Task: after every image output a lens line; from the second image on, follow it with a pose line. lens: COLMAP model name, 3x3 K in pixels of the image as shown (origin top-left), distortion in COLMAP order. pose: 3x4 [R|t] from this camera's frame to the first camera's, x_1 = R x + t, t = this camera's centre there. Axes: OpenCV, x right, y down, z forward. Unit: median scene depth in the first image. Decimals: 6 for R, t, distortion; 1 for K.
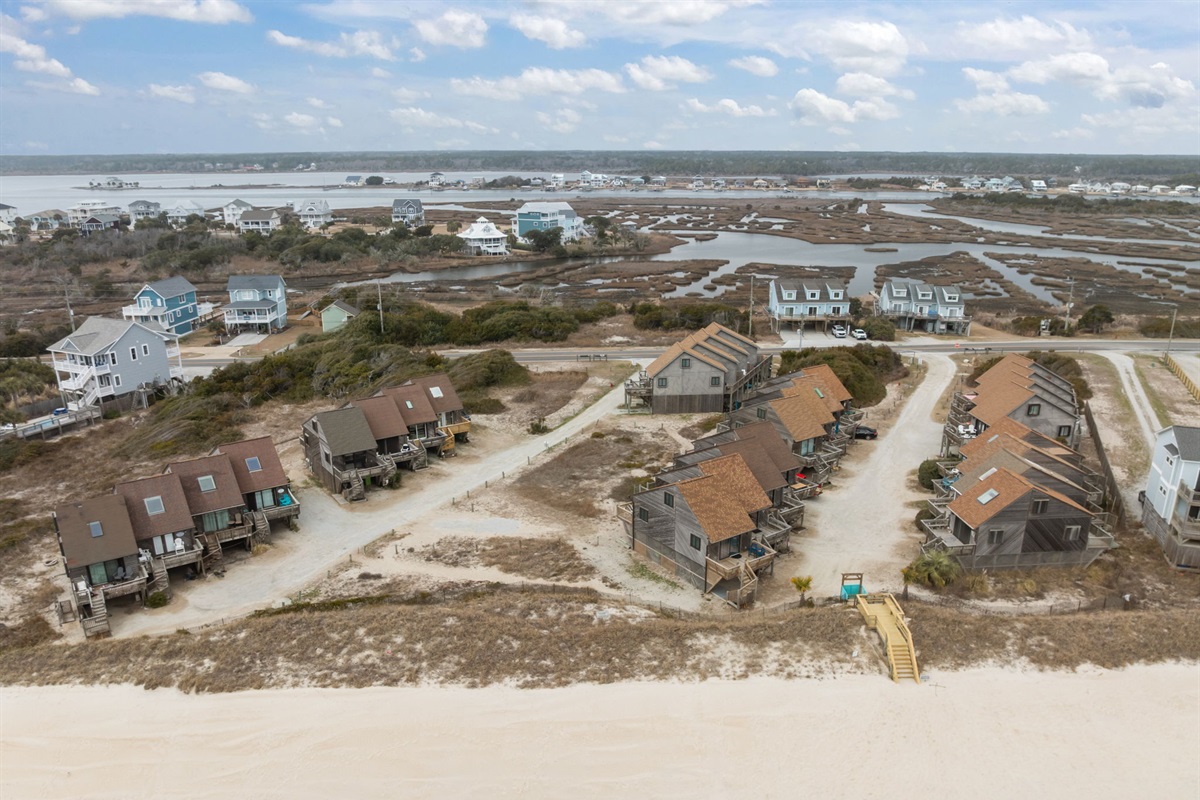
lens RADIAL K [[851.2, 0, 597.0], [0, 851.2, 447.9], [0, 0, 1]] dist [-0.033752, 0.003001]
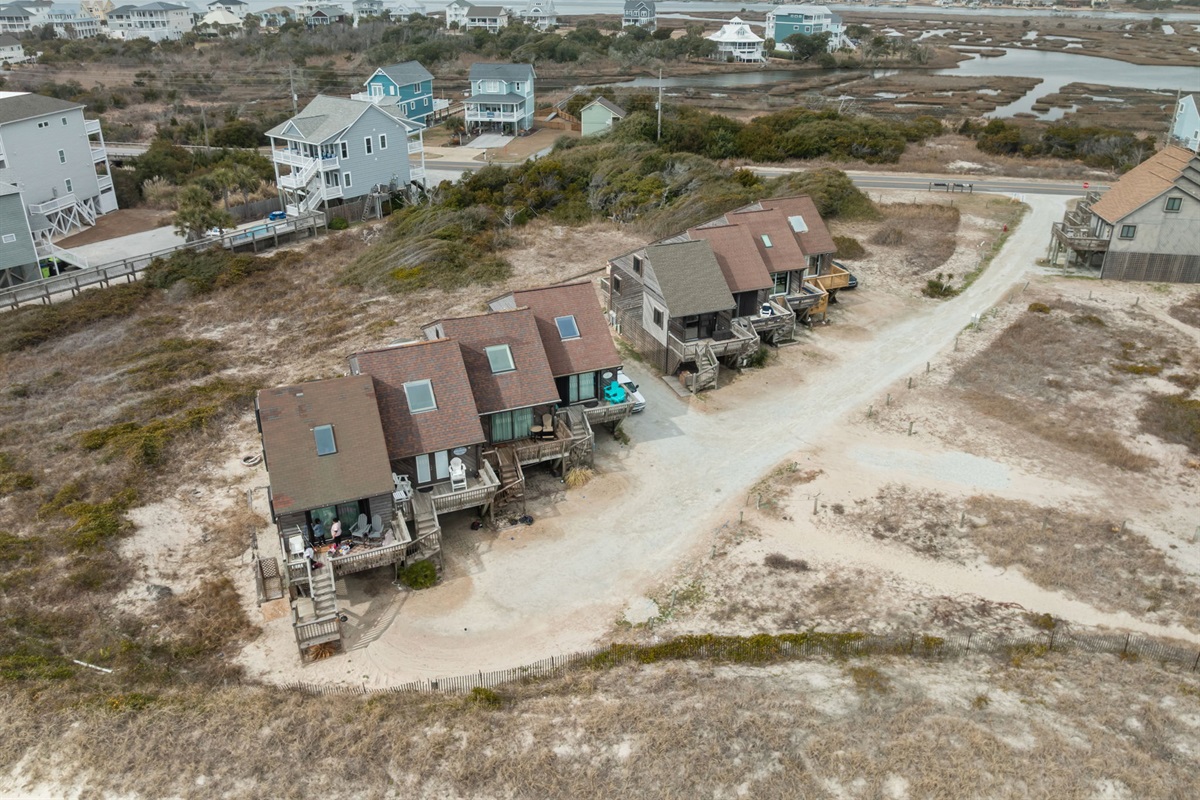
lens RADIAL K [[858.4, 0, 601.3], [0, 858.4, 347.0], [0, 0, 1]] dist [-0.033821, 0.002078]
pose [[0.975744, 0.093690, -0.197853, -0.176488], [-0.077566, 0.993118, 0.087747, -0.015130], [0.204713, -0.070272, 0.976296, 0.277829]]
